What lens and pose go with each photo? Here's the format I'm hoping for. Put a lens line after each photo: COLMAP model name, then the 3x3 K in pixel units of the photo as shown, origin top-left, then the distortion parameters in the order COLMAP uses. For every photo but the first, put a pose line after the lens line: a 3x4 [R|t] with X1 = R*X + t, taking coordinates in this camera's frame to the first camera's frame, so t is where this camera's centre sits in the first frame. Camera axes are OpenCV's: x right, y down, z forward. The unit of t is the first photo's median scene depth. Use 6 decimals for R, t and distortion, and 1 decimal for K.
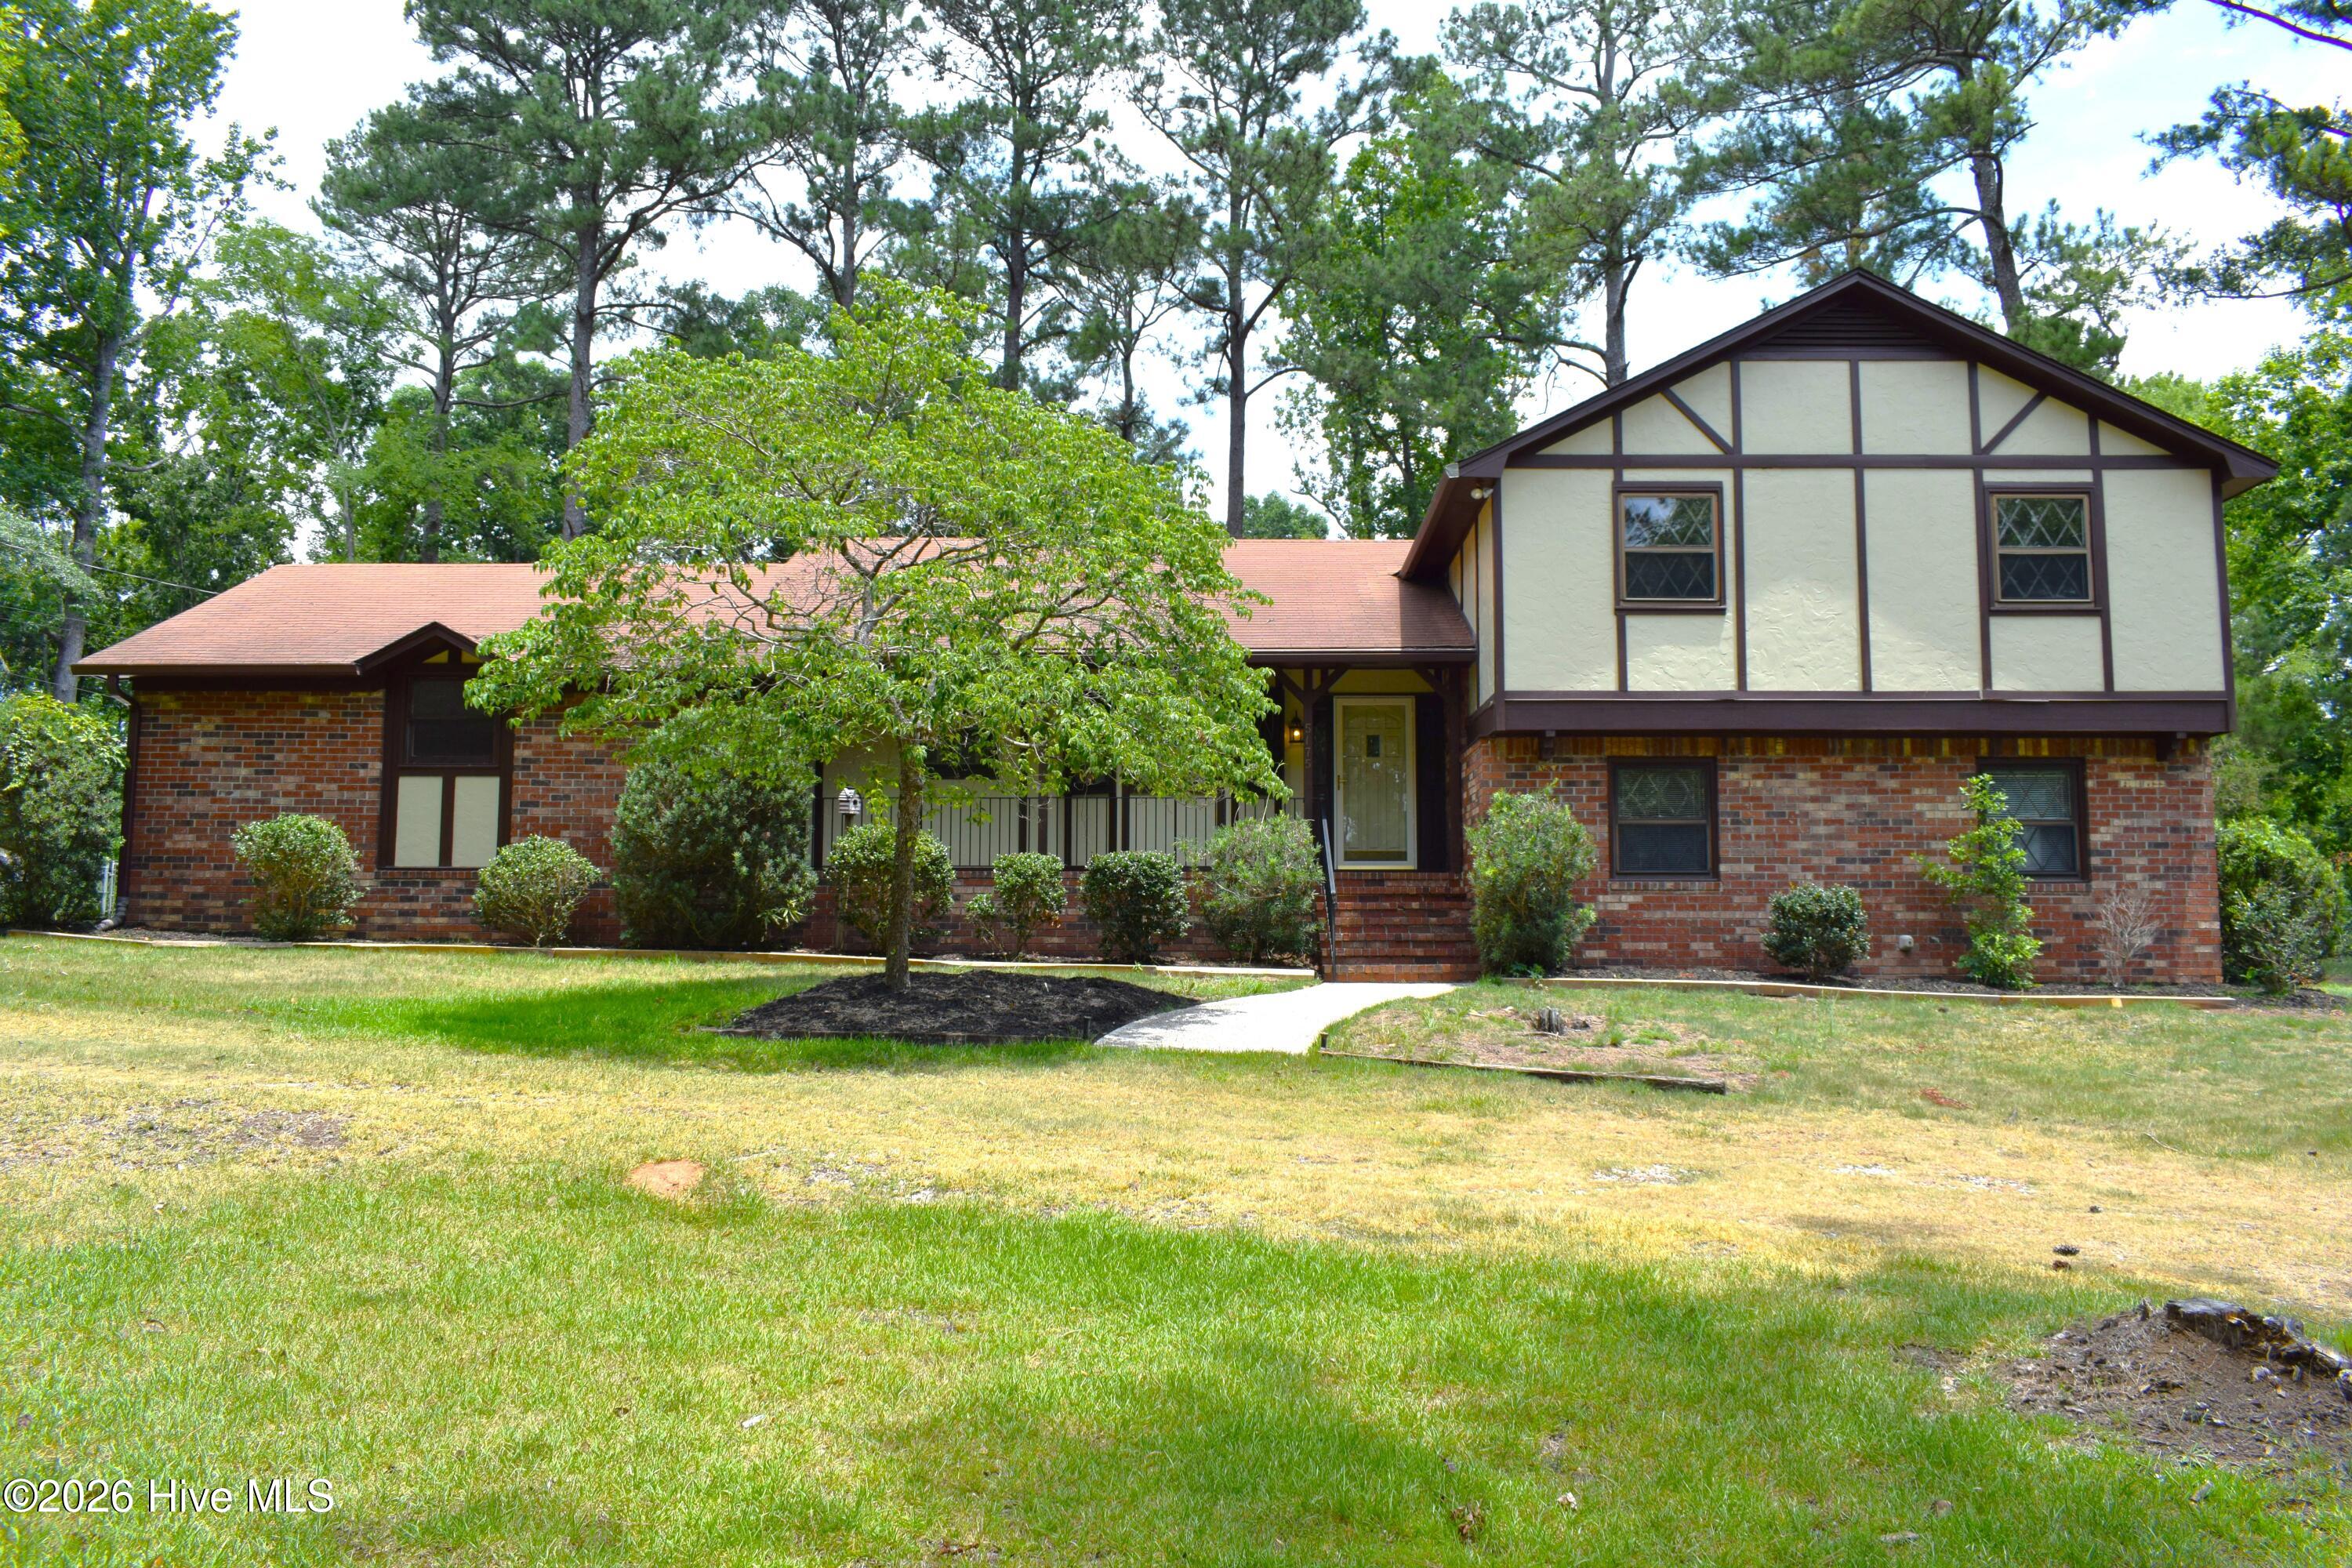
lens RADIAL K [[1795.3, 0, 1176.0], [0, 1795.3, 784.0], [0, 0, 1]] dist [-0.008515, -0.000975]
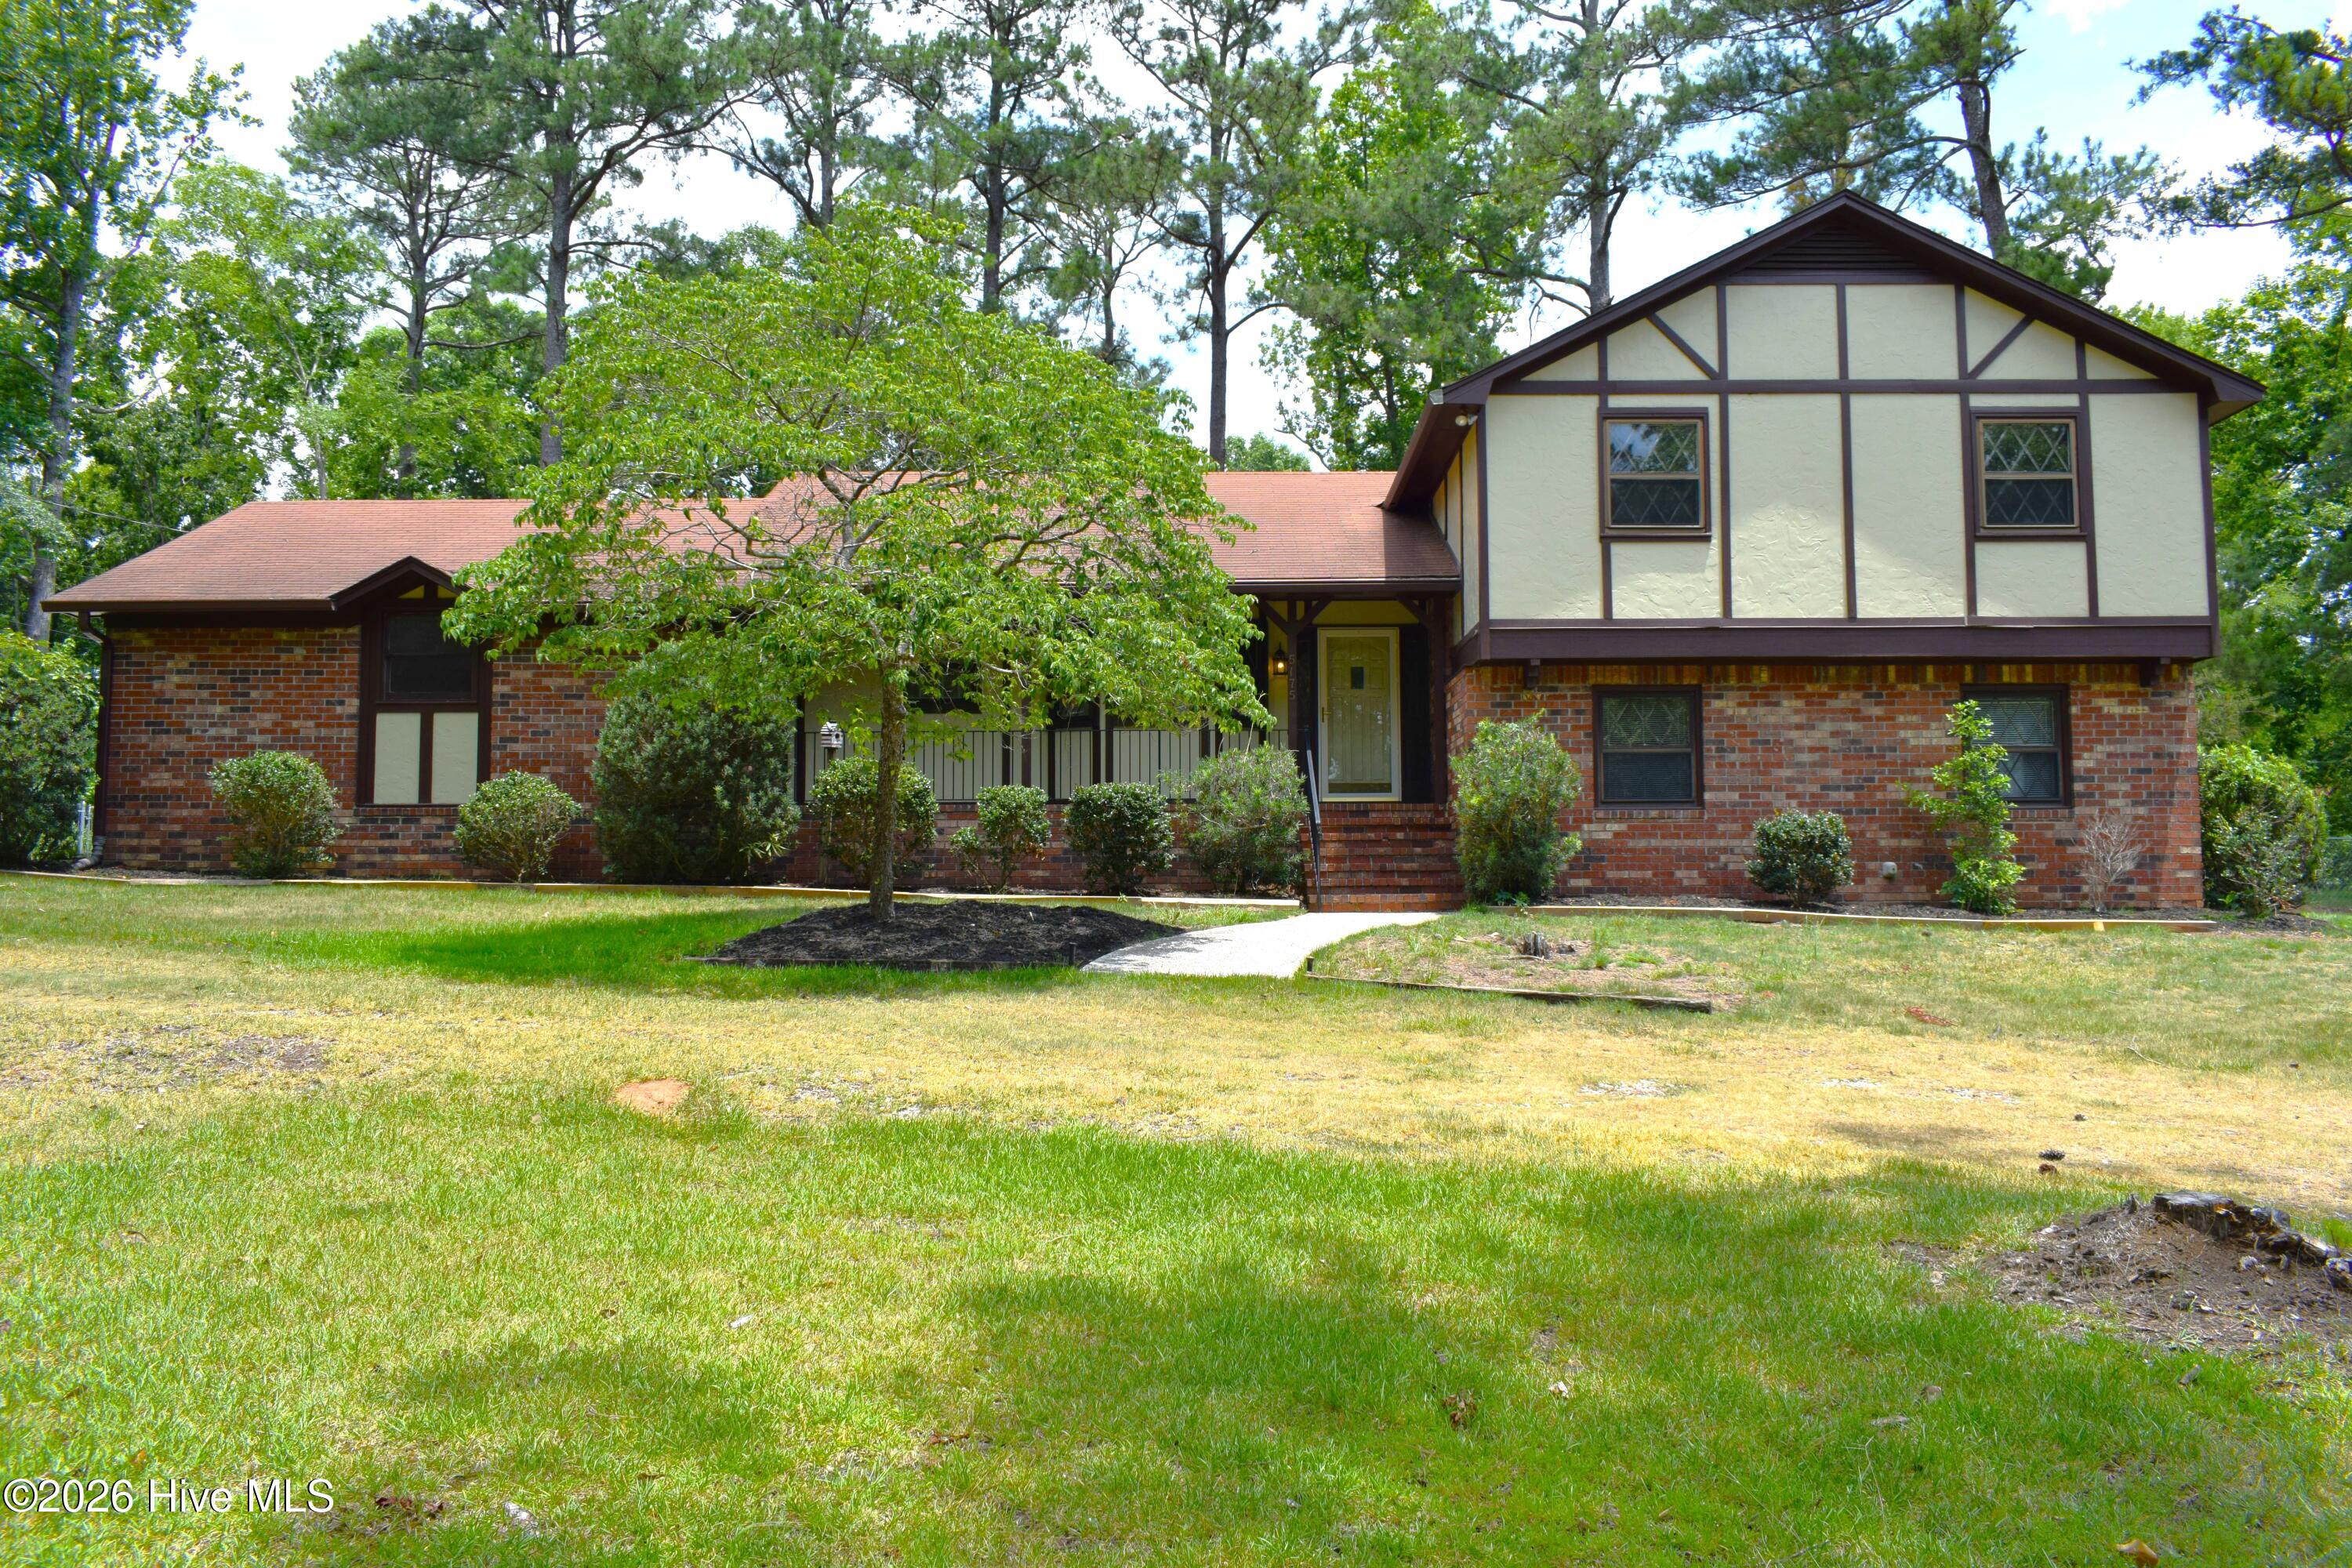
lens RADIAL K [[1795.3, 0, 1176.0], [0, 1795.3, 784.0], [0, 0, 1]] dist [-0.008515, -0.000975]
pose [[0.999941, -0.005296, 0.009456, -0.000745], [0.005017, 0.999556, 0.029360, 0.009072], [-0.009608, -0.029311, 0.999524, 0.003567]]
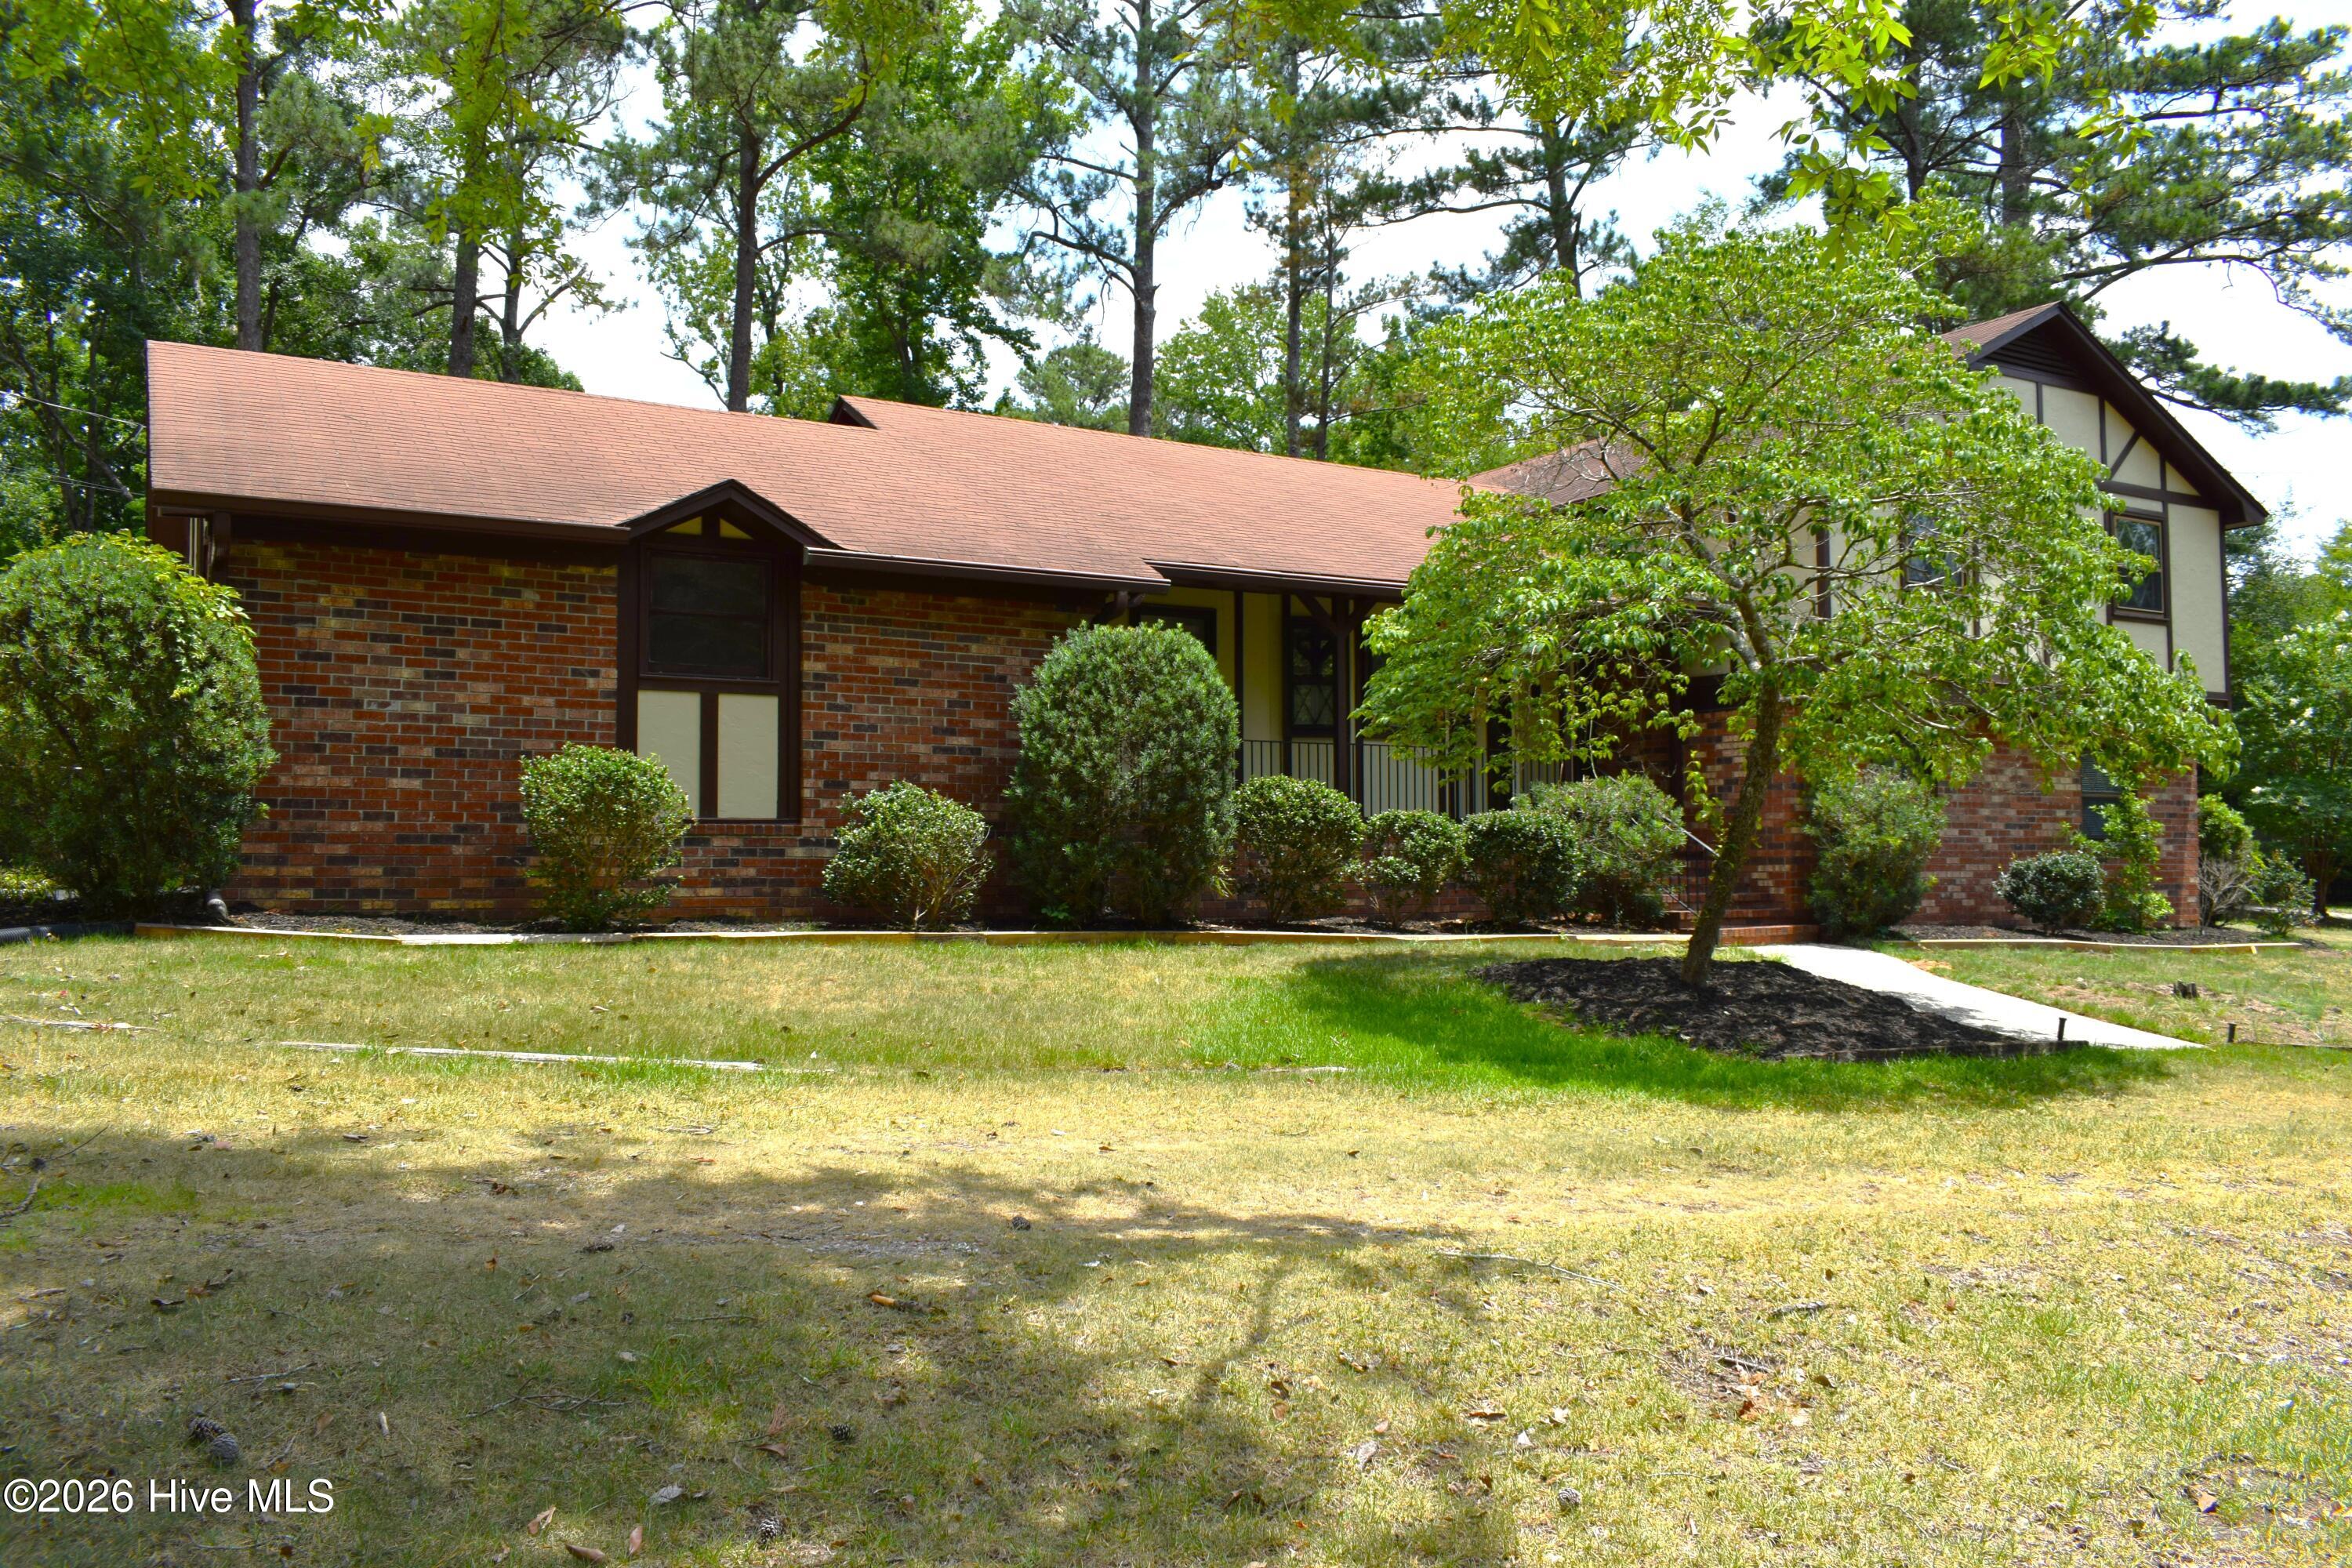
lens RADIAL K [[1795.3, 0, 1176.0], [0, 1795.3, 784.0], [0, 0, 1]] dist [-0.008515, -0.000975]
pose [[0.855130, 0.017264, 0.518127, -0.692895], [-0.049414, 0.997609, 0.048314, -0.013403], [-0.516054, -0.066917, 0.853938, 0.313131]]
